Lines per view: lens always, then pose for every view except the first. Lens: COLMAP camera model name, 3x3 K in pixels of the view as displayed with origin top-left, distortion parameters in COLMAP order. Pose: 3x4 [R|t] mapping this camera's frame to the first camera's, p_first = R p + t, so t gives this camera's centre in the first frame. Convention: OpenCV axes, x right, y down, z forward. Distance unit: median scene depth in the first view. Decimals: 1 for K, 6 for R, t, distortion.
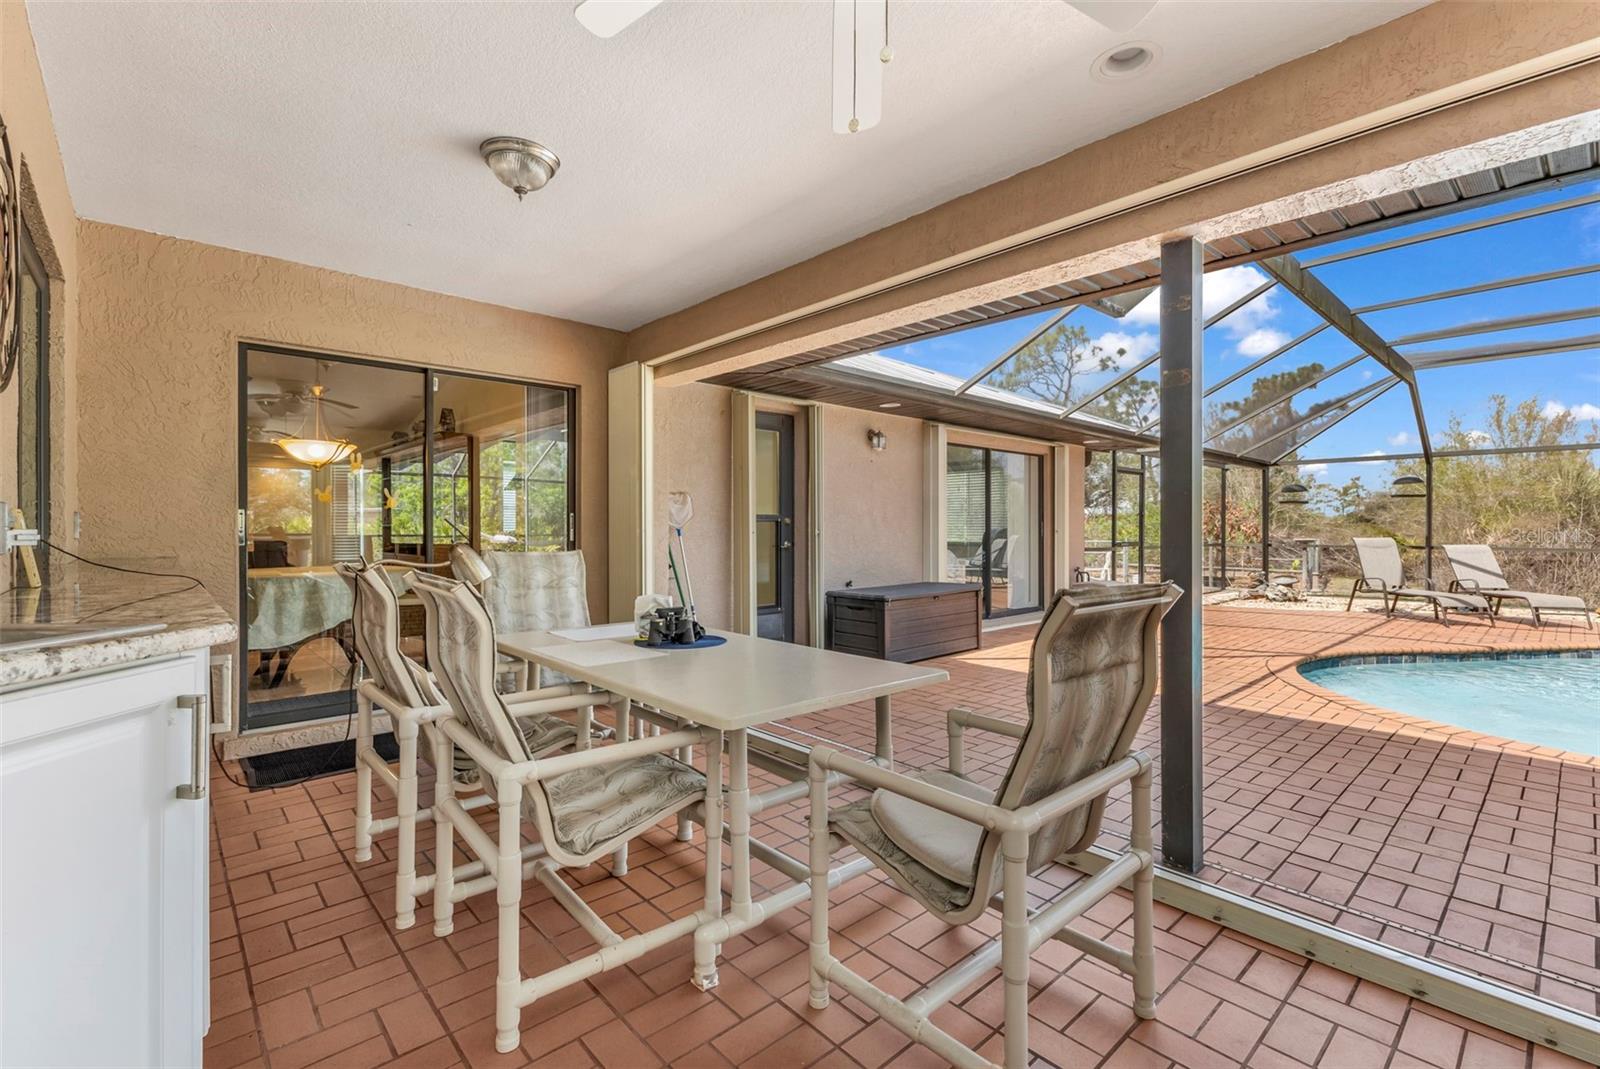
lens RADIAL K [[717.6, 0, 787.7], [0, 717.6, 524.1], [0, 0, 1]] dist [0.010165, -0.003195]
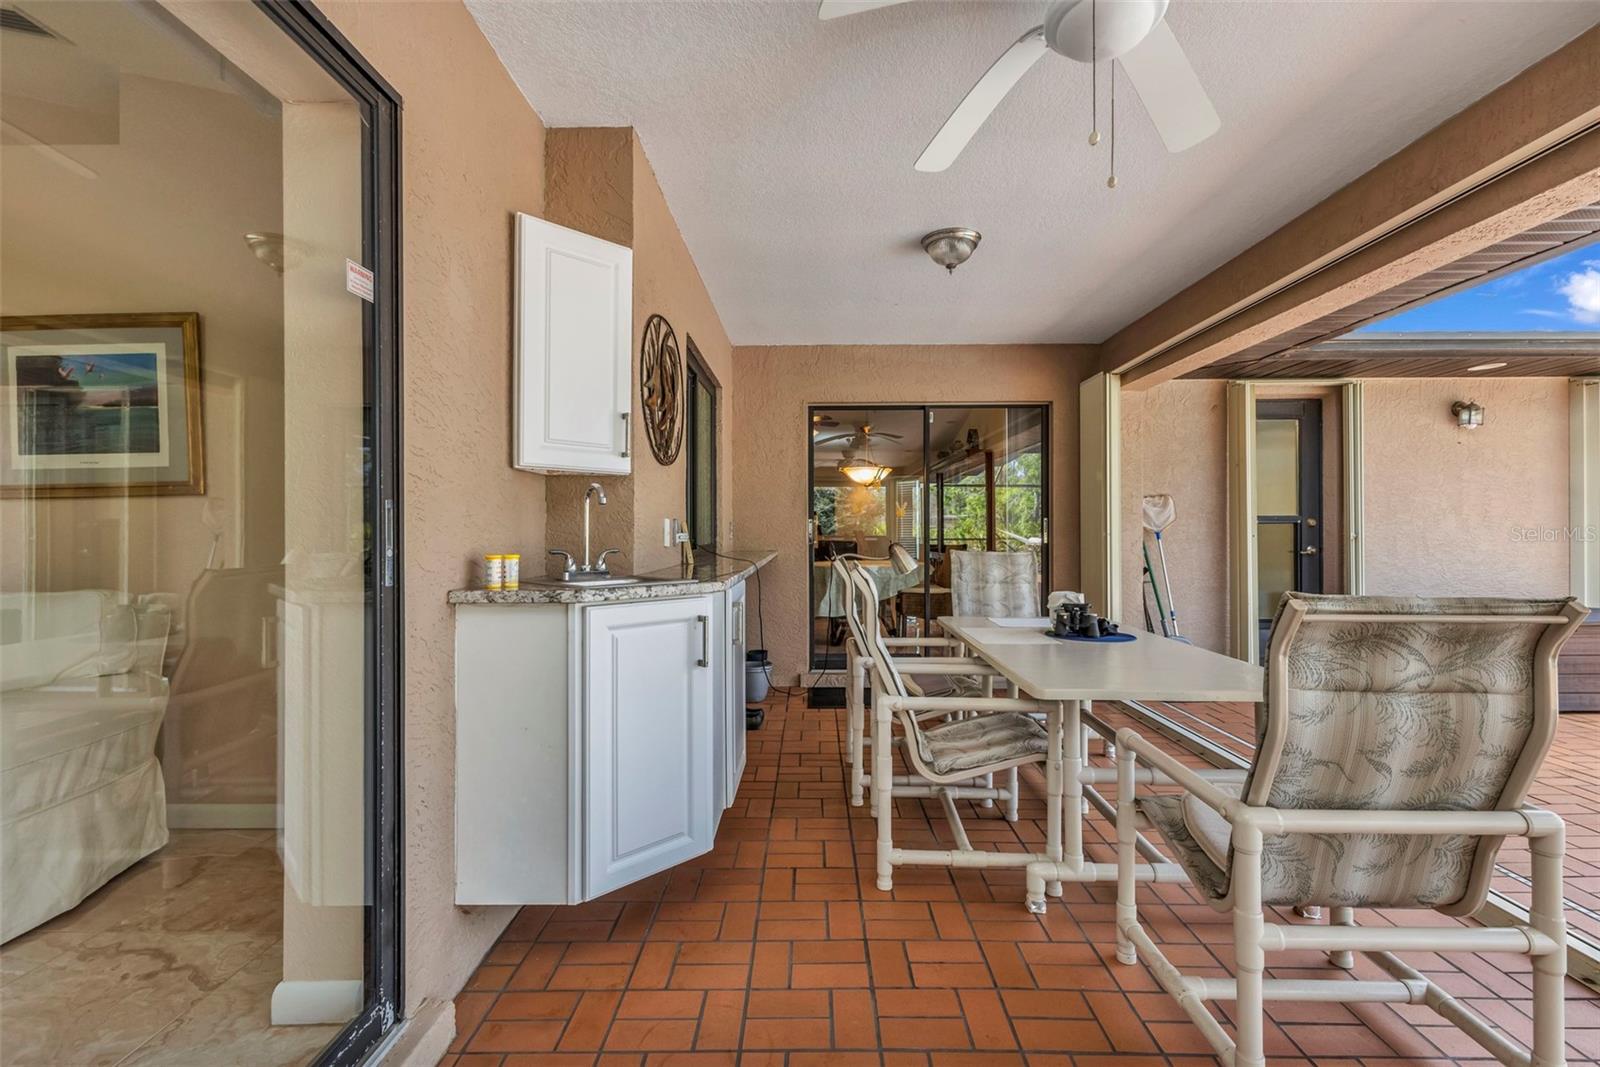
lens RADIAL K [[717.6, 0, 780.1], [0, 717.6, 520.1], [0, 0, 1]] dist [0.010165, -0.003195]
pose [[0.709650, -0.013101, -0.704432, 0.236172], [0.006421, 0.999906, -0.012127, -0.001515], [0.704525, 0.004082, 0.709668, -0.087557]]
